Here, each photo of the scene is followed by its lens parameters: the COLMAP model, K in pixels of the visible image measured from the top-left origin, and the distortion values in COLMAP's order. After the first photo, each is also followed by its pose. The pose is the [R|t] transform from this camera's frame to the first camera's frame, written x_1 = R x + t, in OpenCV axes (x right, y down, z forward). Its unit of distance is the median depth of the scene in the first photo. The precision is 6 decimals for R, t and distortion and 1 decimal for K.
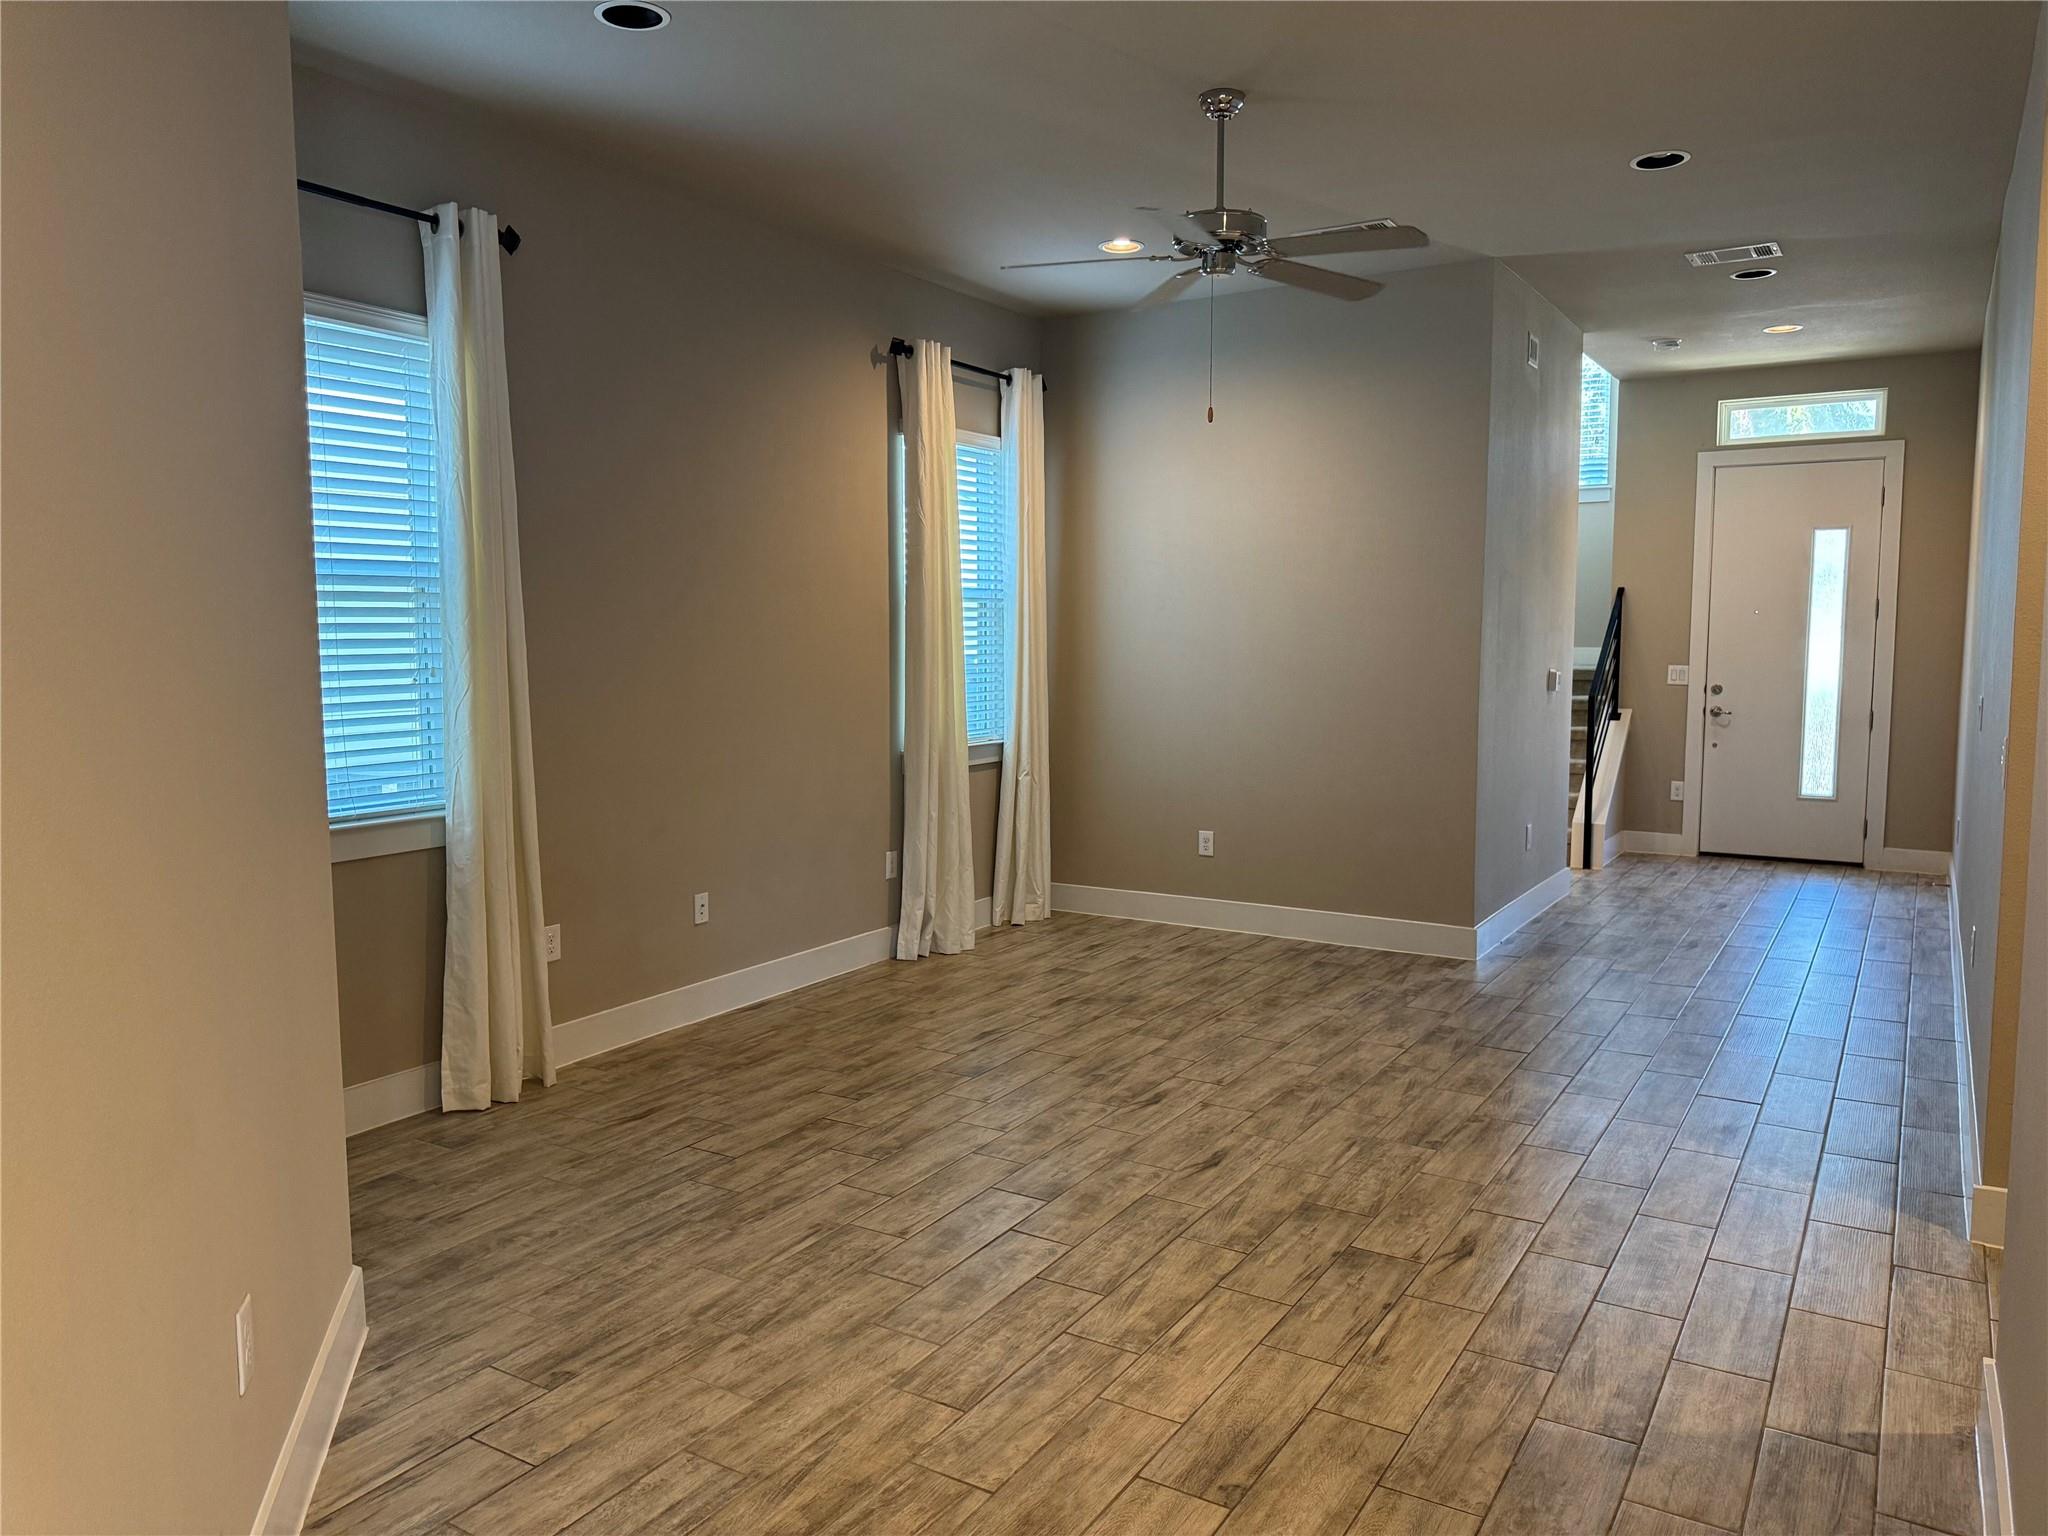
lens RADIAL K [[1451.5, 0, 1008.6], [0, 1451.5, 756.7], [0, 0, 1]] dist [0.011171, -0.040804]
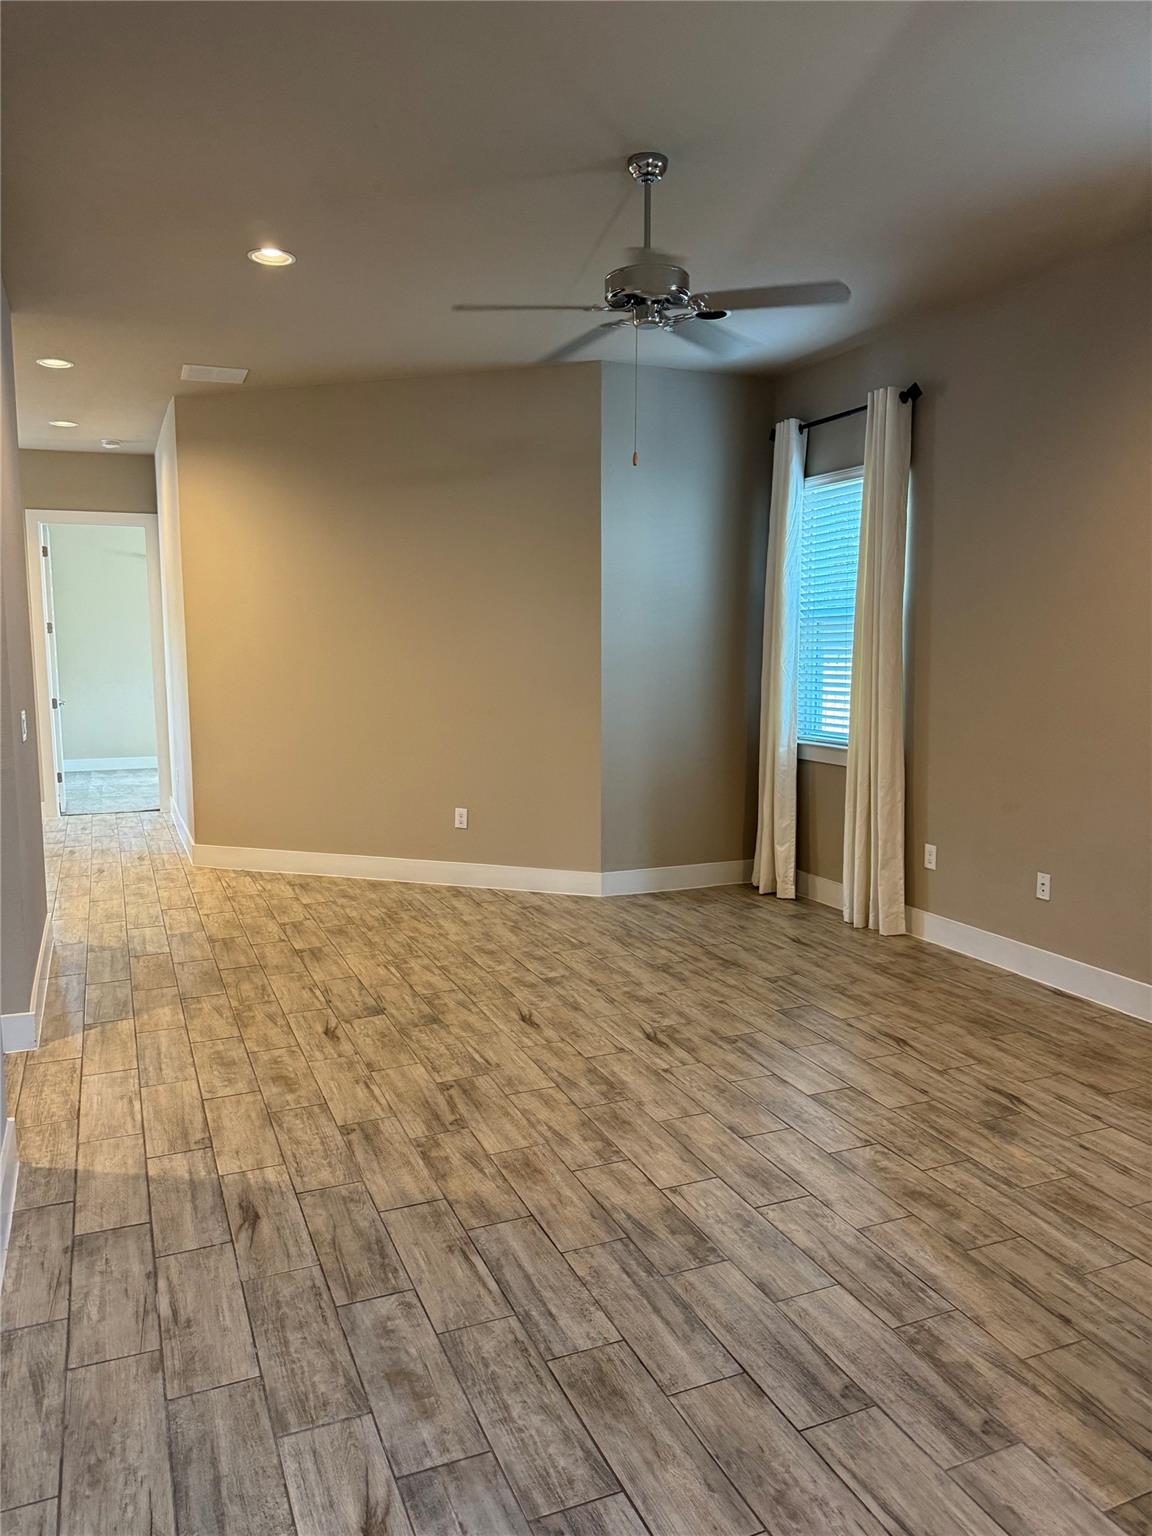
lens RADIAL K [[1088.6, 0, 566.8], [0, 1088.6, 769.5], [0, 0, 1]] dist [0.011171, -0.040804]
pose [[-0.566287, 0.104719, -0.817528, 0.927352], [-0.080613, 0.980103, 0.181383, -0.152044], [0.820256, 0.168619, -0.546578, 1.512575]]
